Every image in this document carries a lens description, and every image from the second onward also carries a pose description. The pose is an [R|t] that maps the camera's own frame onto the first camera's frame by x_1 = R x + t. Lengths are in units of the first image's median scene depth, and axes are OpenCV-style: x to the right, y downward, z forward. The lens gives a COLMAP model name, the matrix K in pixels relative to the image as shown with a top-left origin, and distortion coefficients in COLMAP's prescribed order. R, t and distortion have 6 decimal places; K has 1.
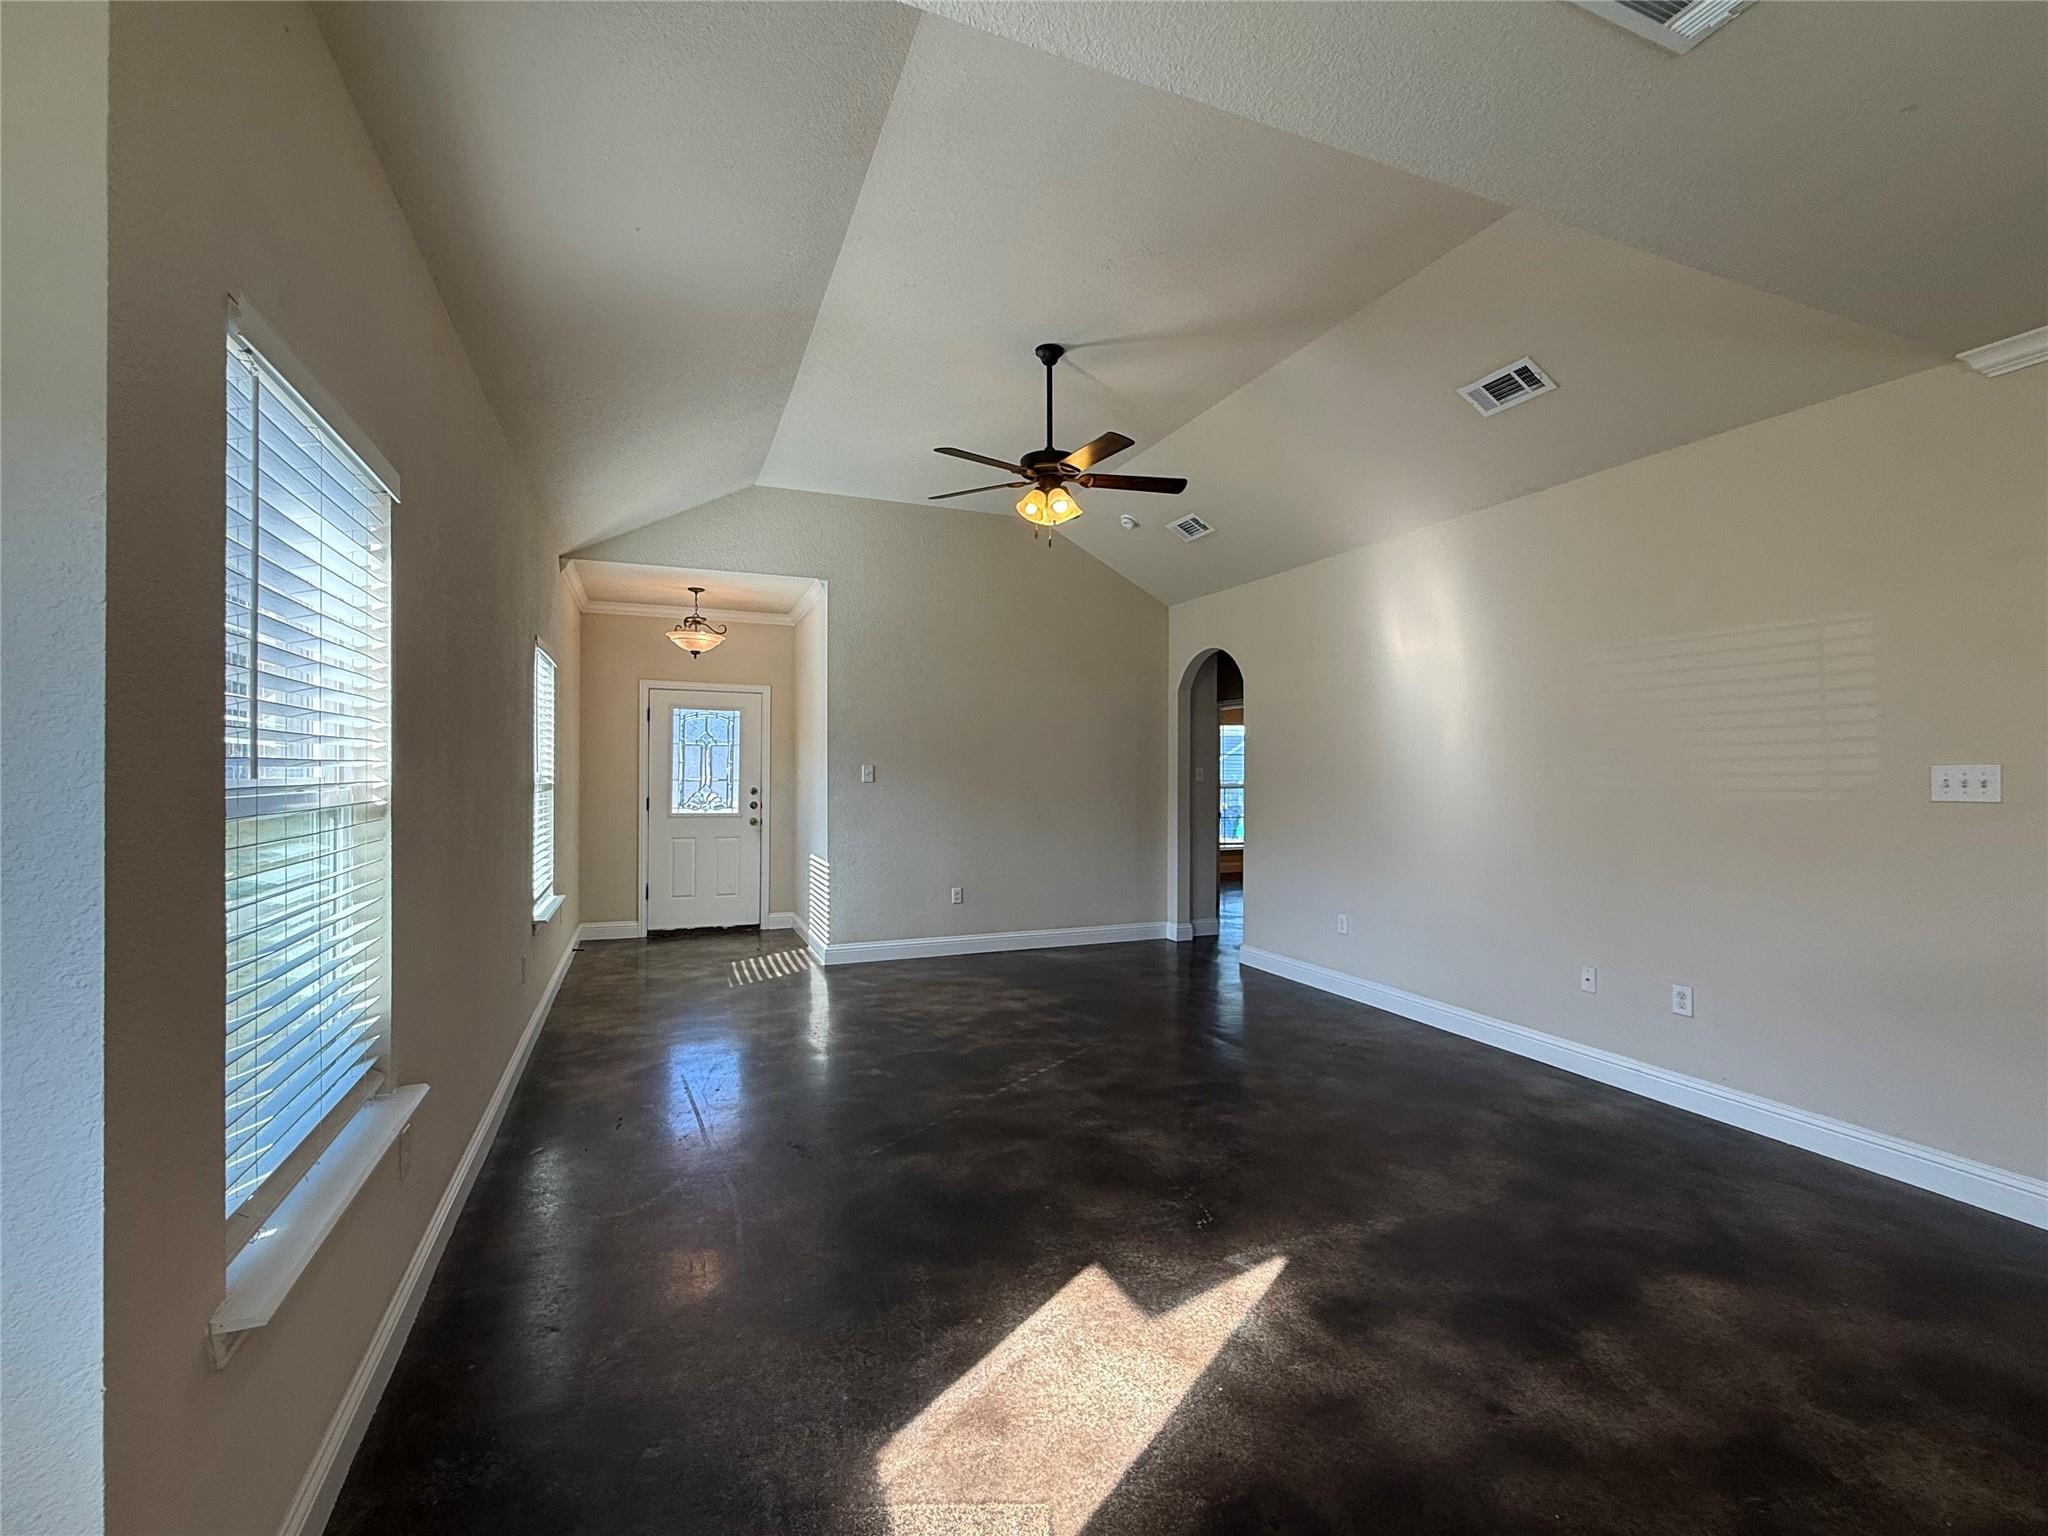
lens RADIAL K [[898.0, 0, 1026.8], [0, 898.0, 773.7], [0, 0, 1]] dist [-0.000113, 0.000070]
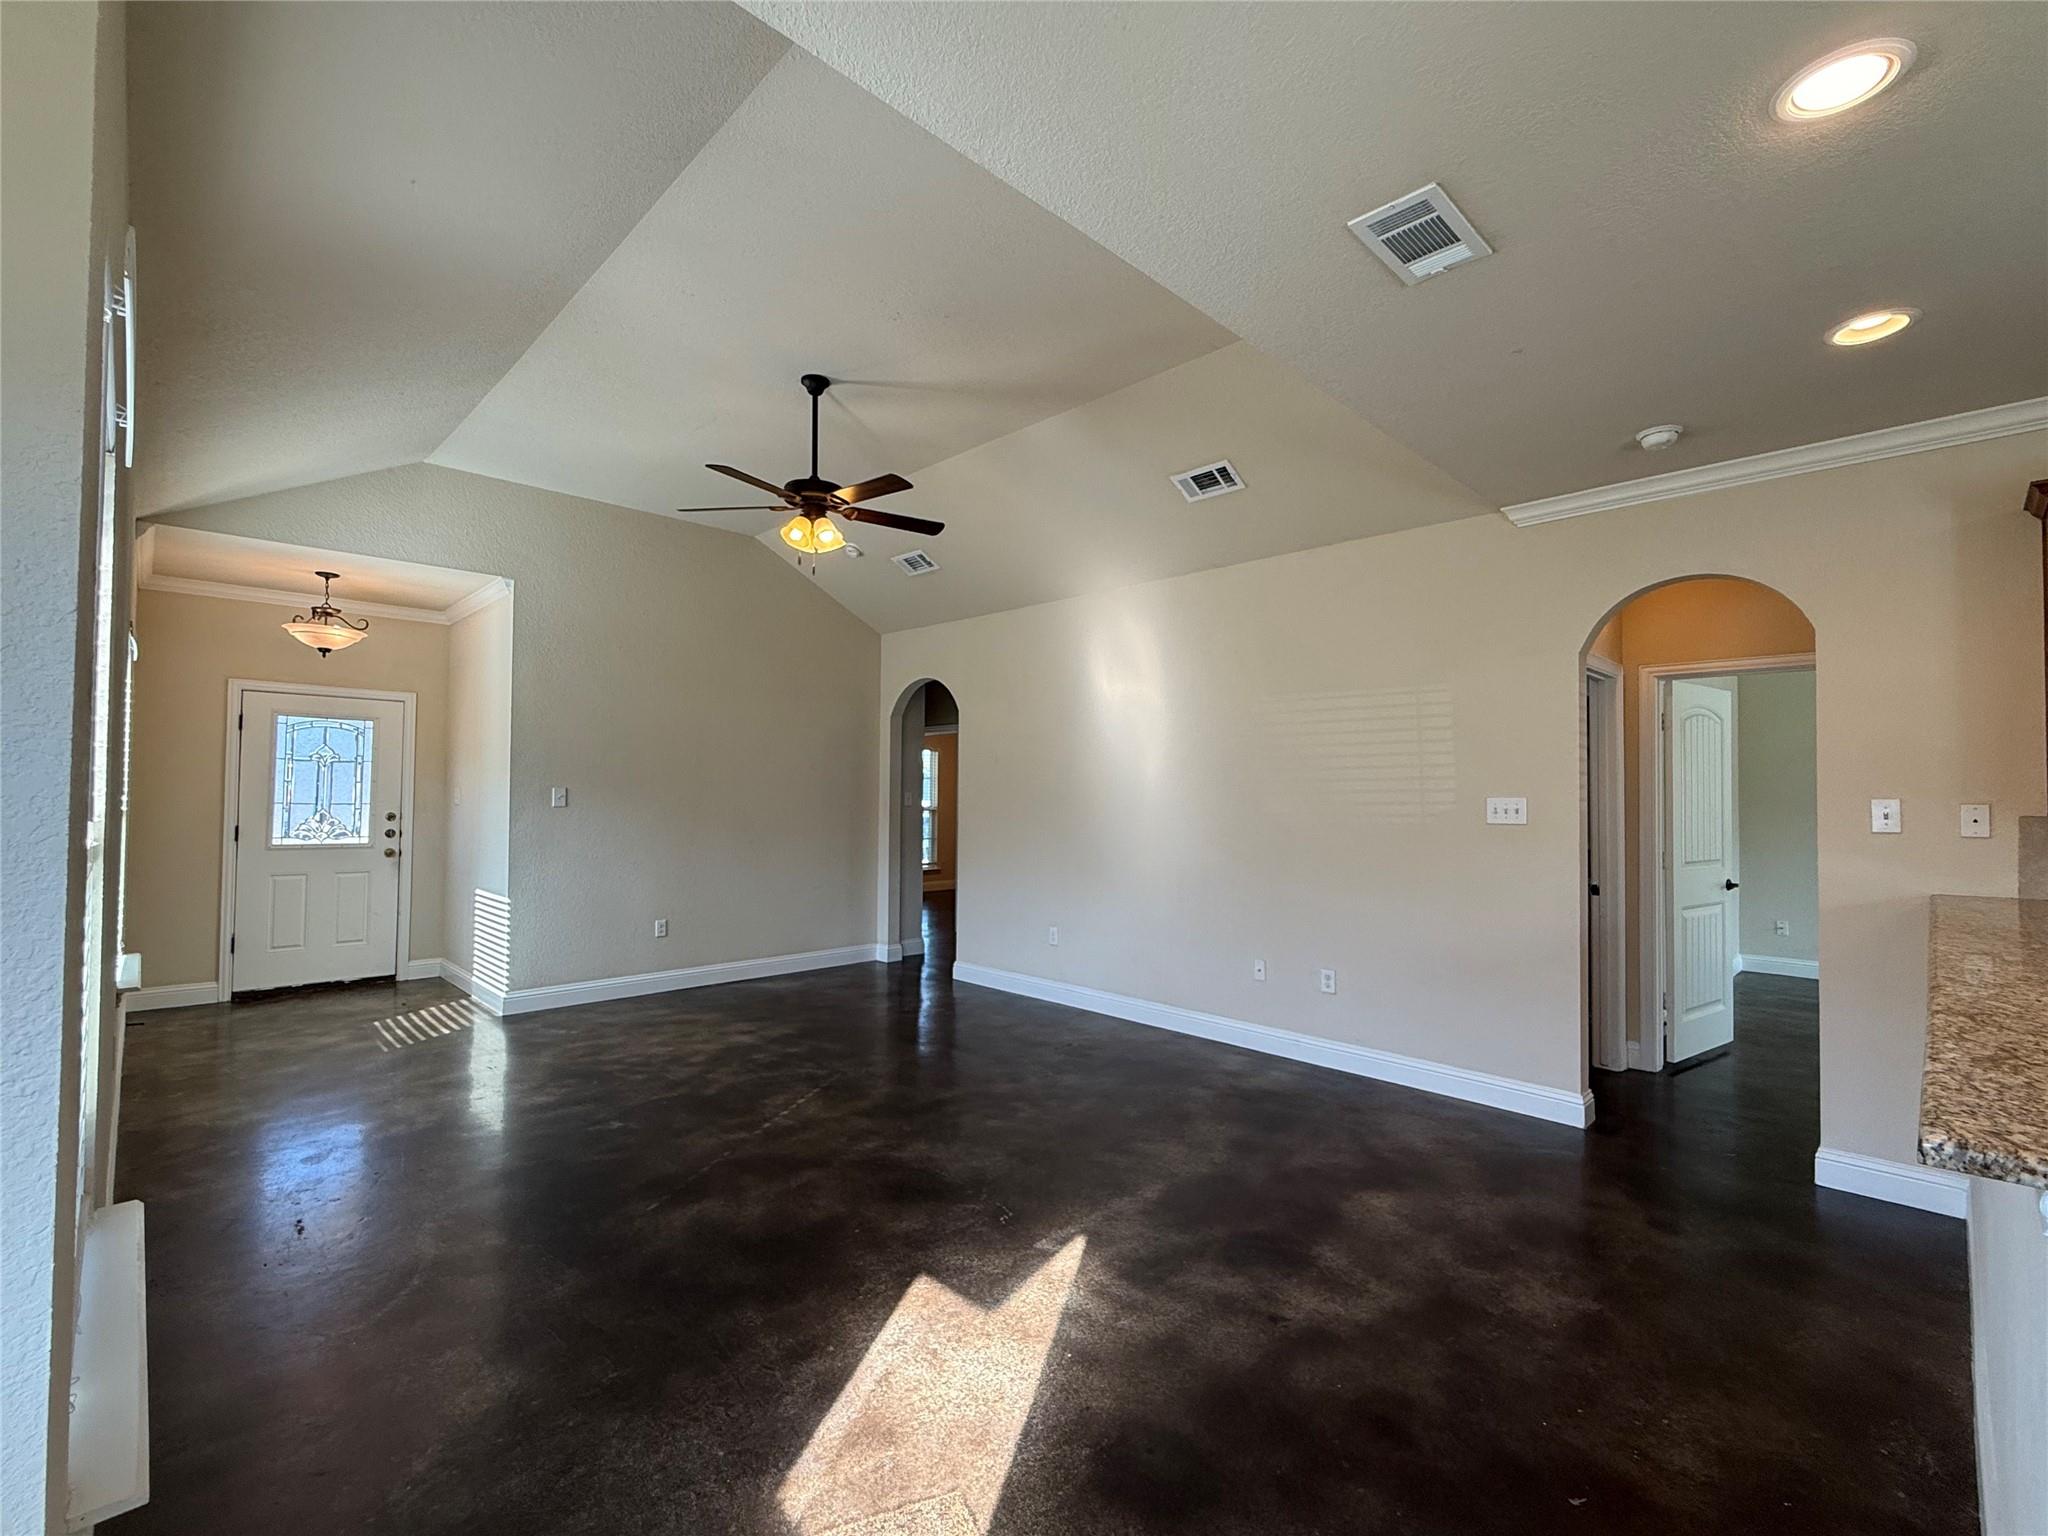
lens RADIAL K [[898.9, 0, 1027.7], [0, 898.9, 775.6], [0, 0, 1]] dist [-0.000230, 0.000171]
pose [[0.925897, 0.012622, 0.377566, -0.138910], [-0.004799, 0.999754, -0.021655, -0.007779], [-0.377747, 0.018239, 0.925729, -0.017679]]
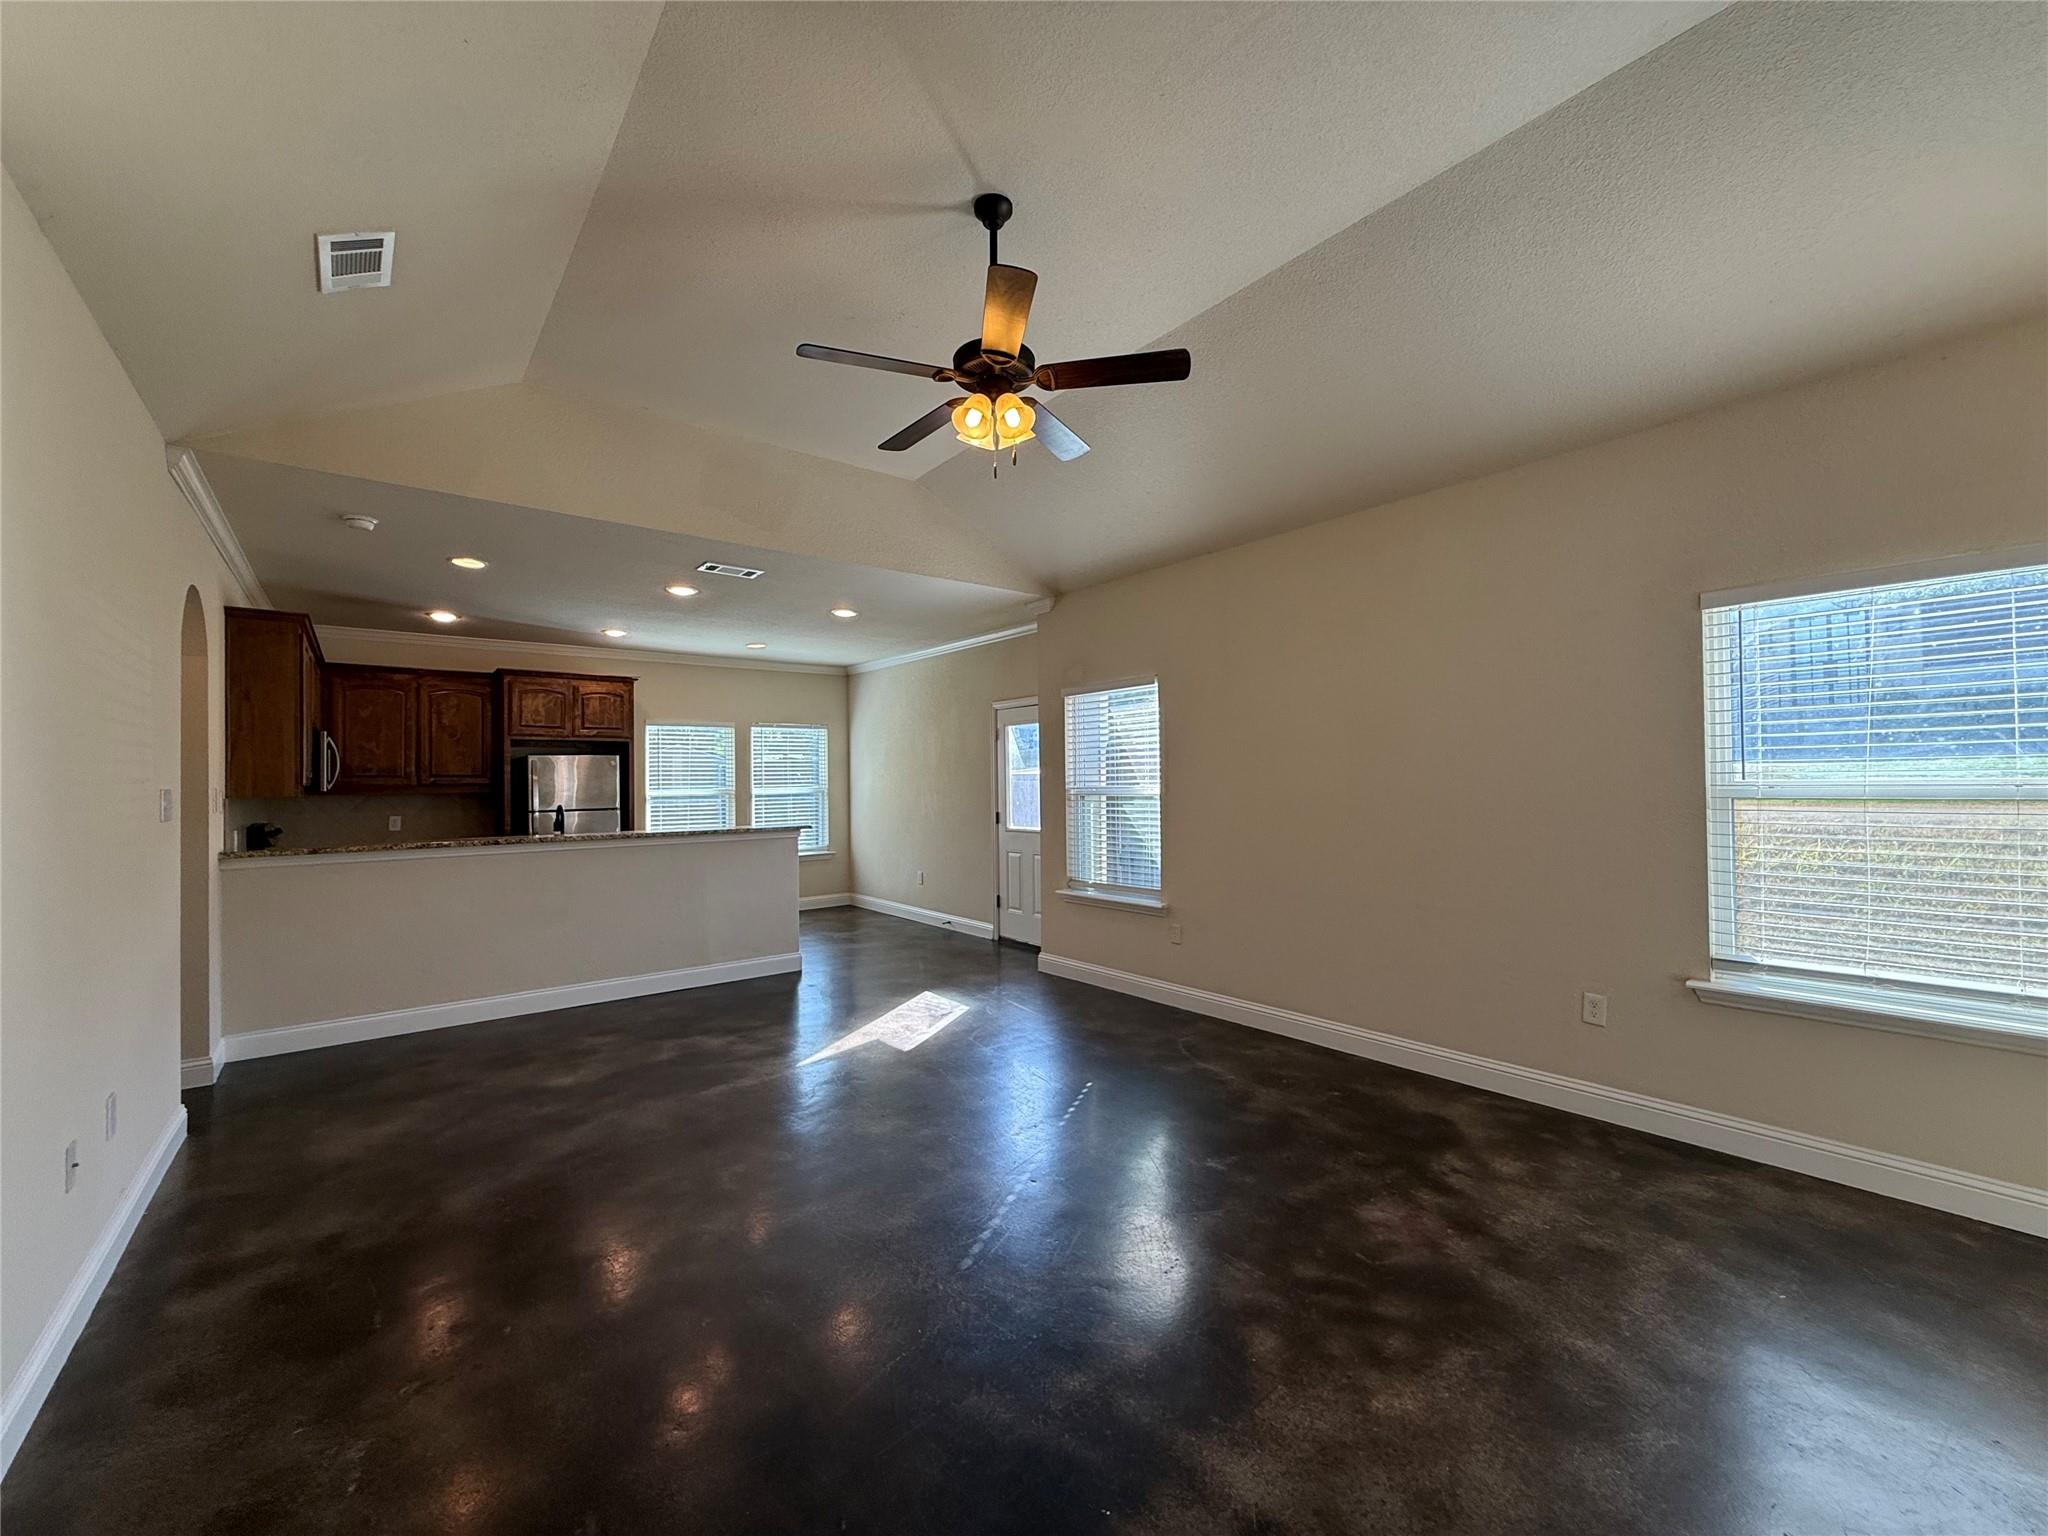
lens RADIAL K [[815.2, 0, 1021.4], [0, 815.2, 772.2], [0, 0, 1]] dist [0.000205, -0.000191]
pose [[-0.959758, 0.005260, -0.280778, 0.206591], [0.008737, 0.999900, -0.011134, -0.007626], [0.280692, -0.013140, -0.959708, 1.758476]]
